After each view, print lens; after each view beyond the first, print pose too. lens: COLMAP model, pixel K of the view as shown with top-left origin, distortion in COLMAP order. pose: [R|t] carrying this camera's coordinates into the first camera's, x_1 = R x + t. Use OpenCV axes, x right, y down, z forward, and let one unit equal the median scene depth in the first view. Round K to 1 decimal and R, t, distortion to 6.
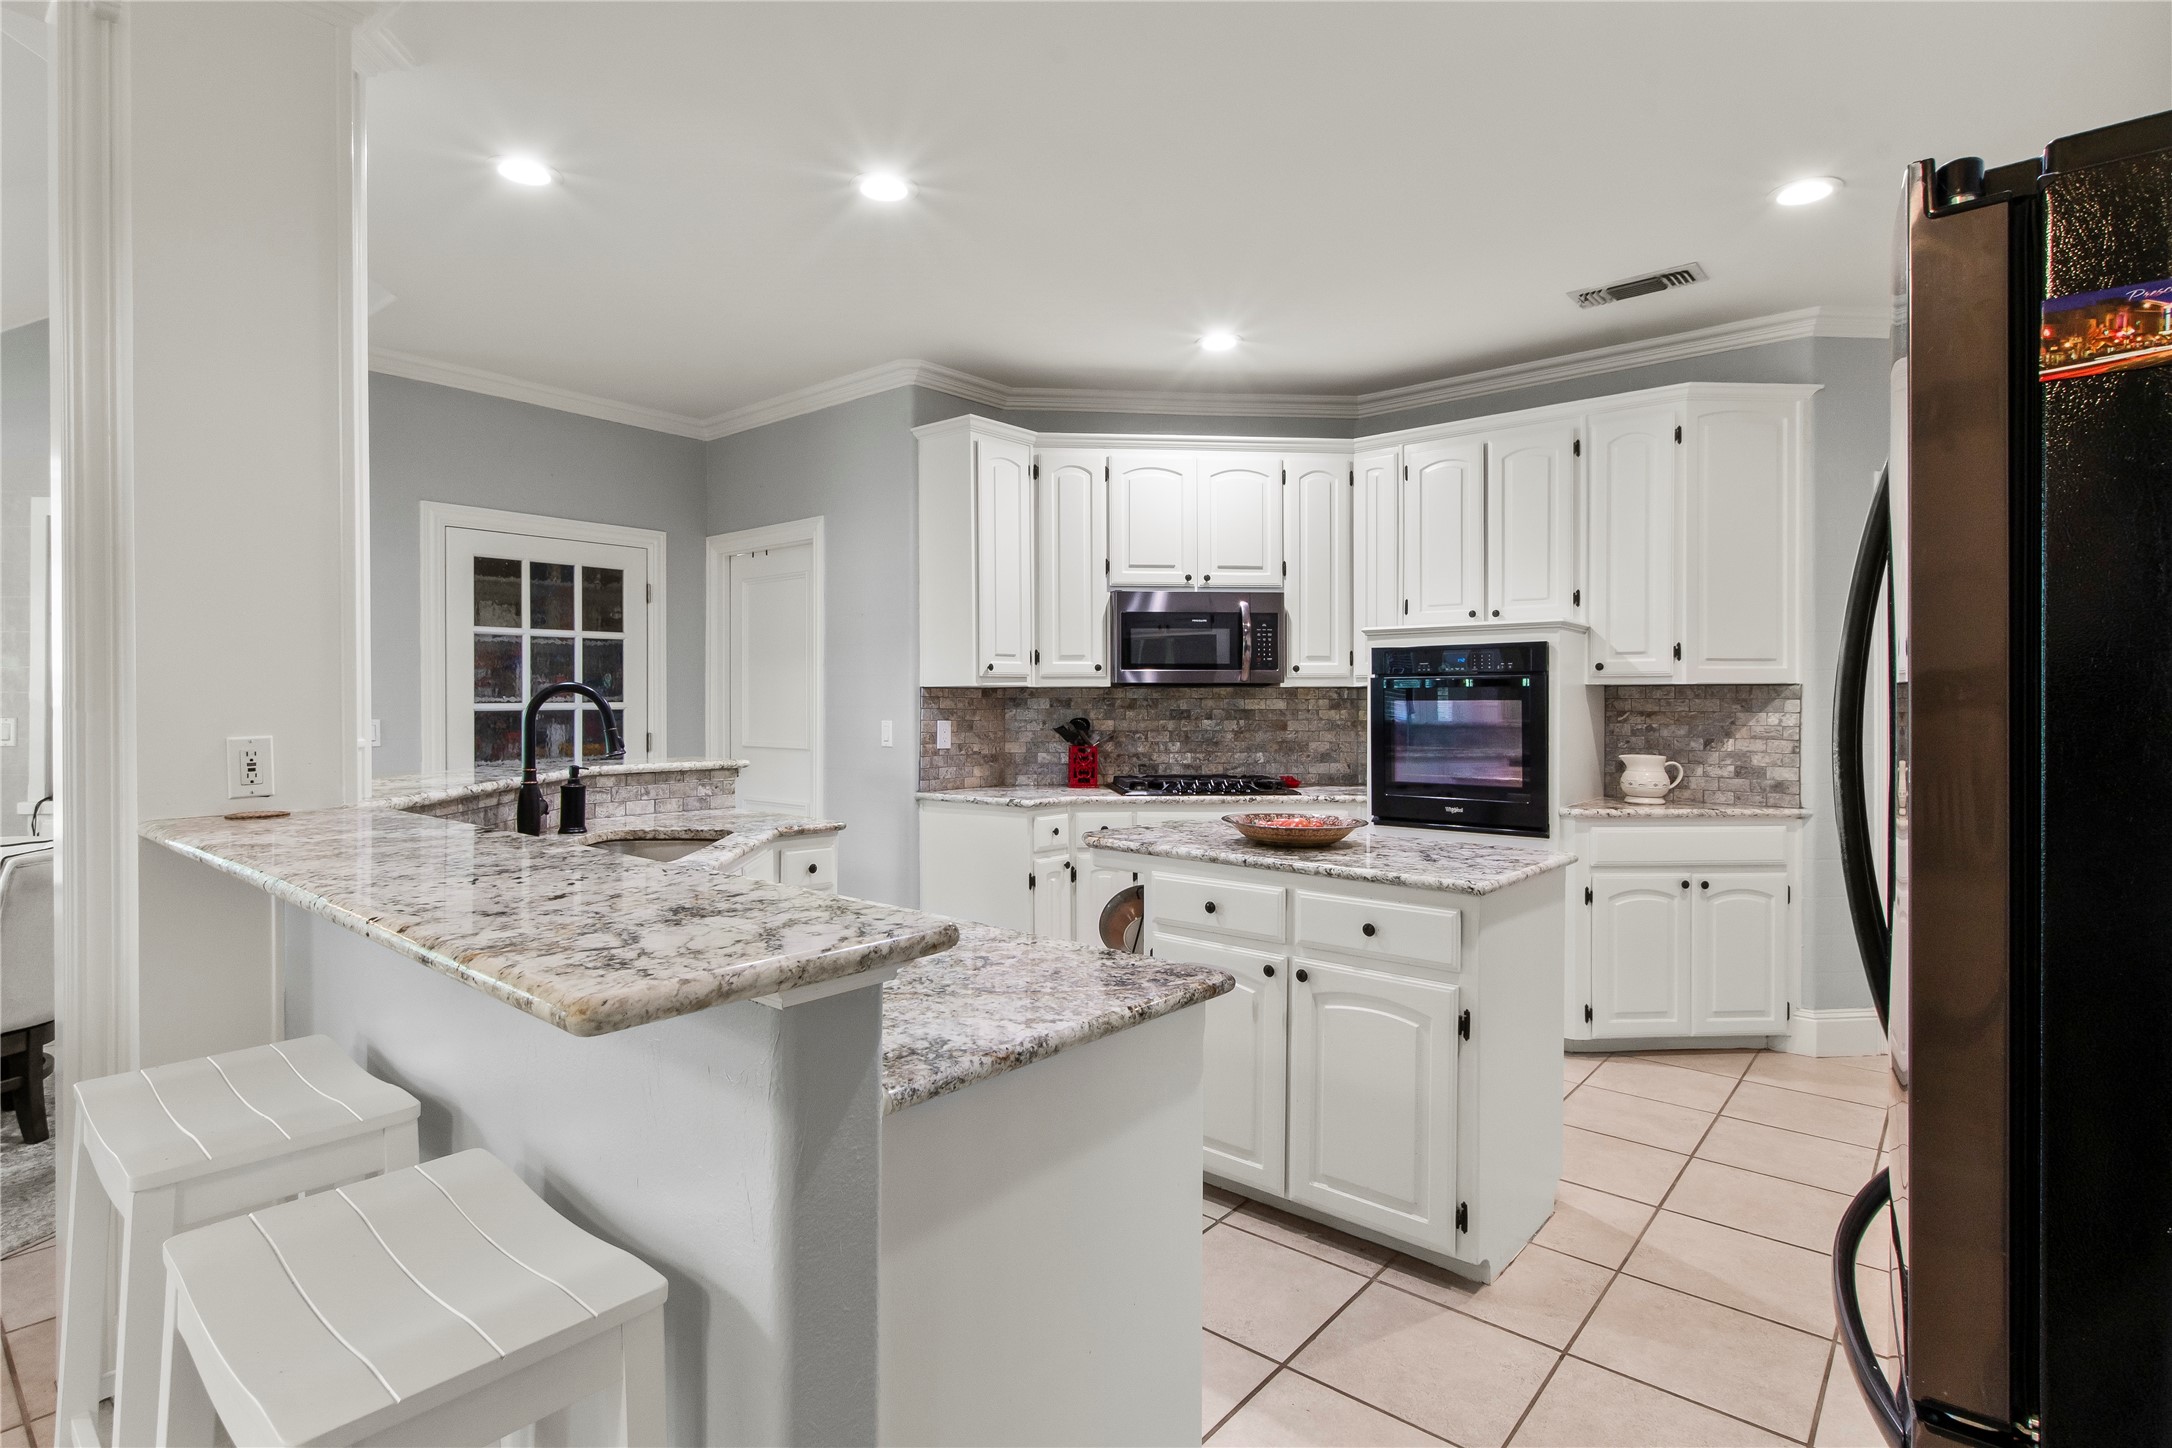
lens RADIAL K [[1099.4, 0, 1087.5], [0, 1099.4, 715.4], [0, 0, 1]] dist [0.007582, 0.001420]
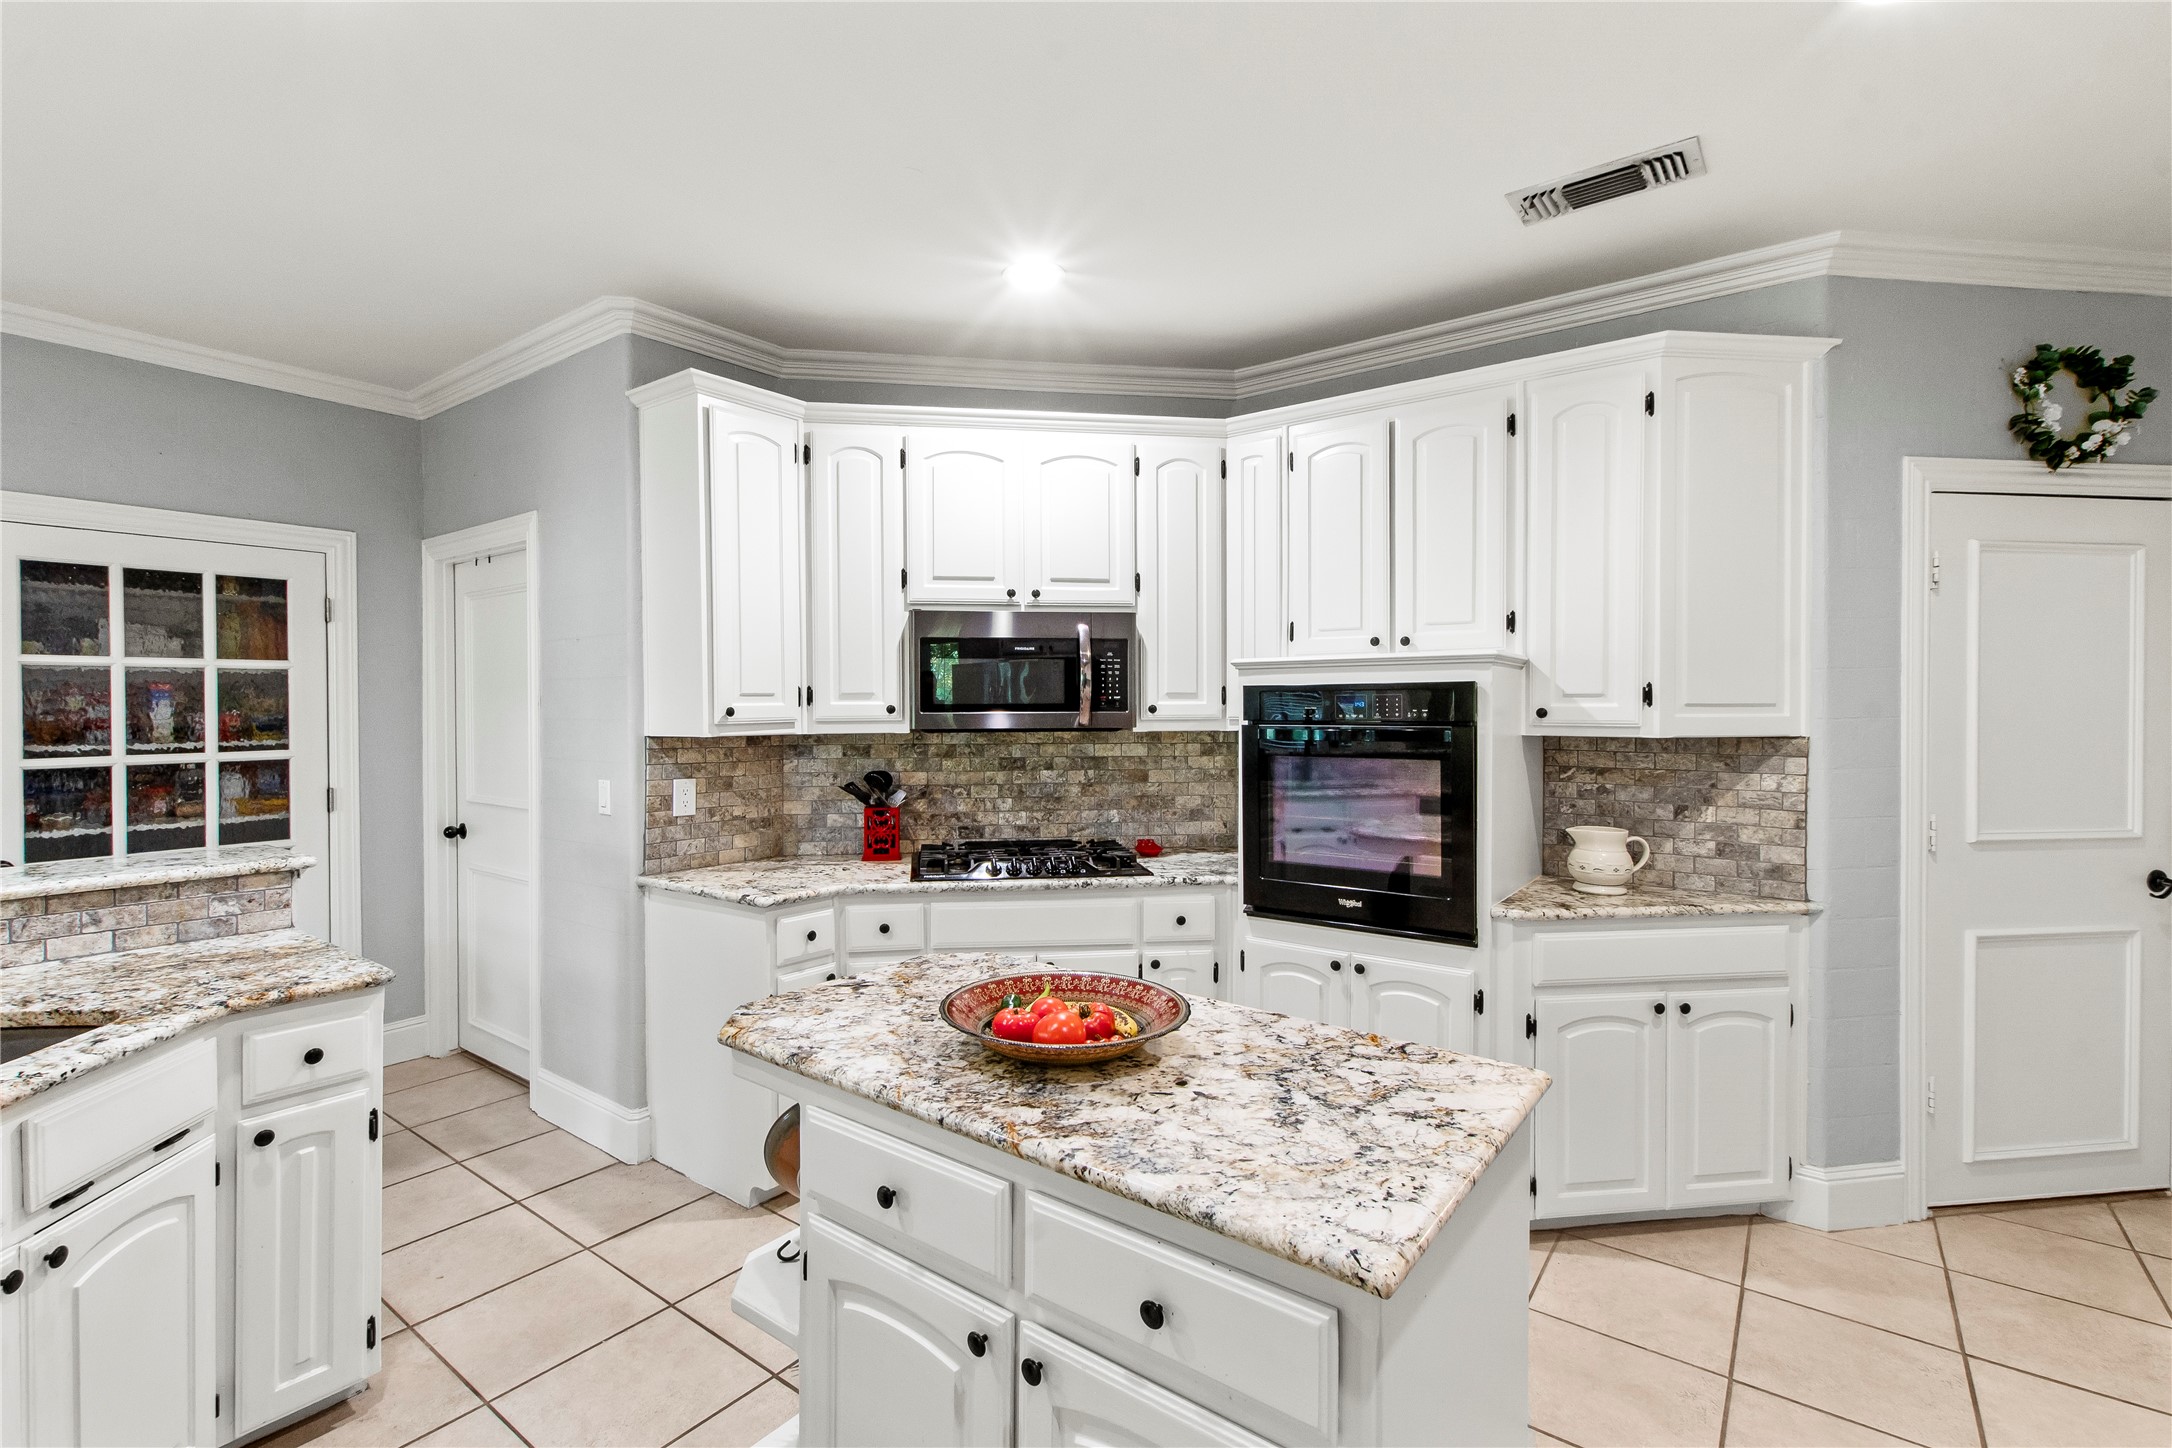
lens RADIAL K [[949.4, 0, 1058.7], [0, 949.4, 709.7], [0, 0, 1]] dist [0.005054, -0.001379]
pose [[0.999949, 0.002618, 0.009768, 0.125539], [-0.002563, 0.999981, -0.005654, -0.041335], [-0.009783, 0.005629, 0.999936, 0.346870]]
